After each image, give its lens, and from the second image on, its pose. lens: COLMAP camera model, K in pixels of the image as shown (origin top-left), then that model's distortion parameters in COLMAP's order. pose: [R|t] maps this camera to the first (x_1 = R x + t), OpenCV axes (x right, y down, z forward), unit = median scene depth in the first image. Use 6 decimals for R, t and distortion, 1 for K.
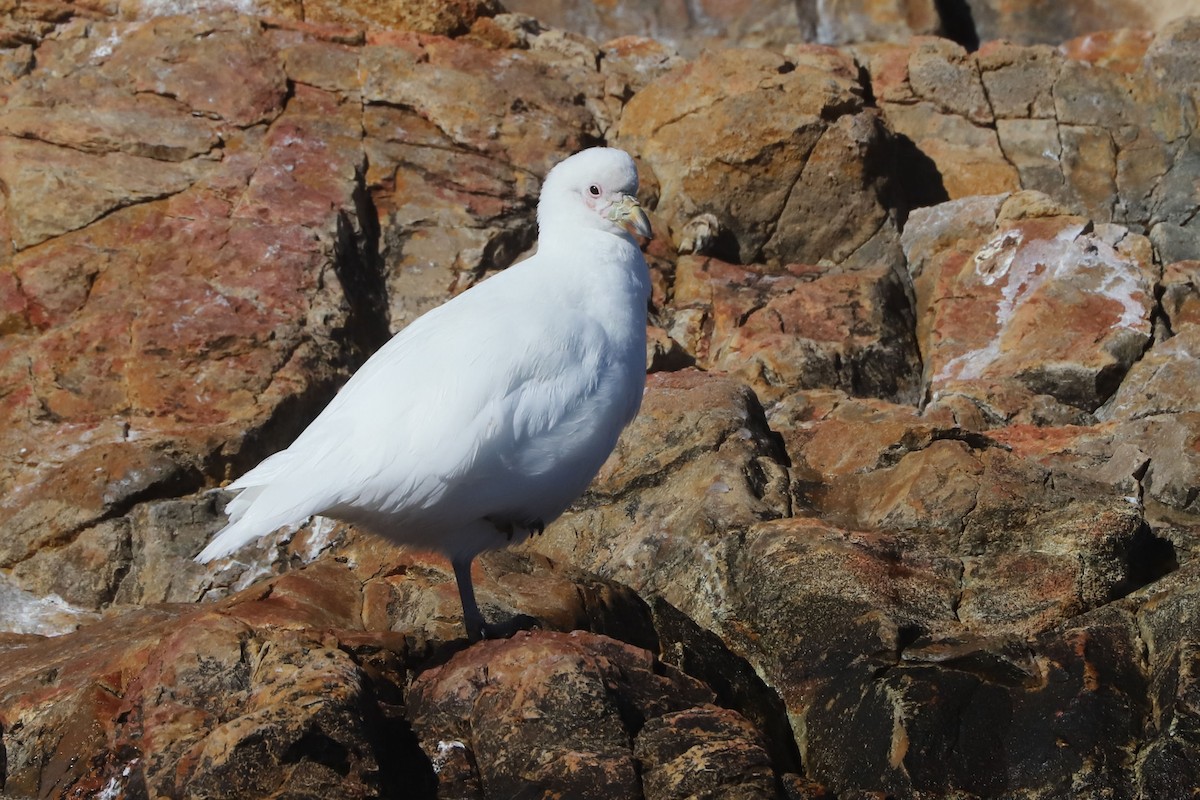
lens RADIAL K [[547.0, 0, 599.3], [0, 547.0, 400.6], [0, 0, 1]] dist [-0.001128, 0.000081]
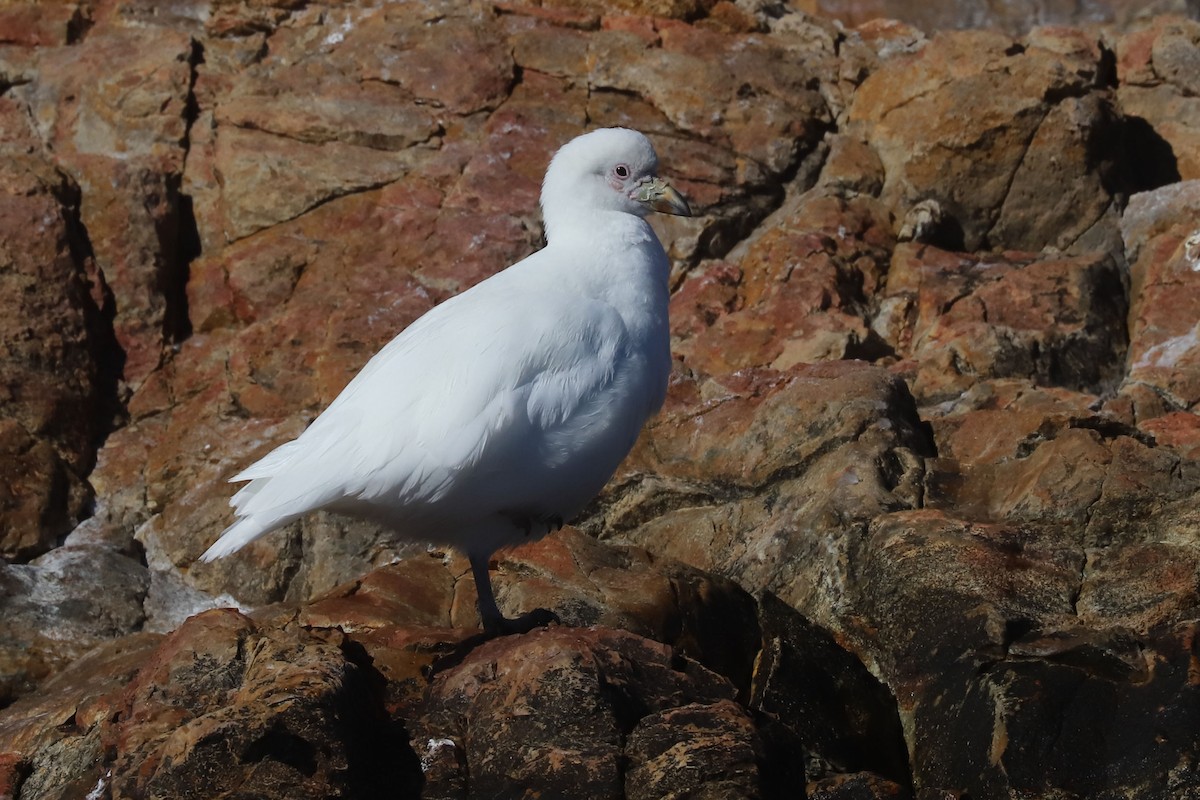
lens RADIAL K [[562.8, 0, 506.4], [0, 562.8, 385.6], [0, 0, 1]] dist [-0.001594, 0.000249]
pose [[0.999977, -0.006582, -0.001549, -0.522521], [0.006580, 0.999977, -0.001409, -0.013180], [0.001558, 0.001399, 0.999998, -0.003299]]
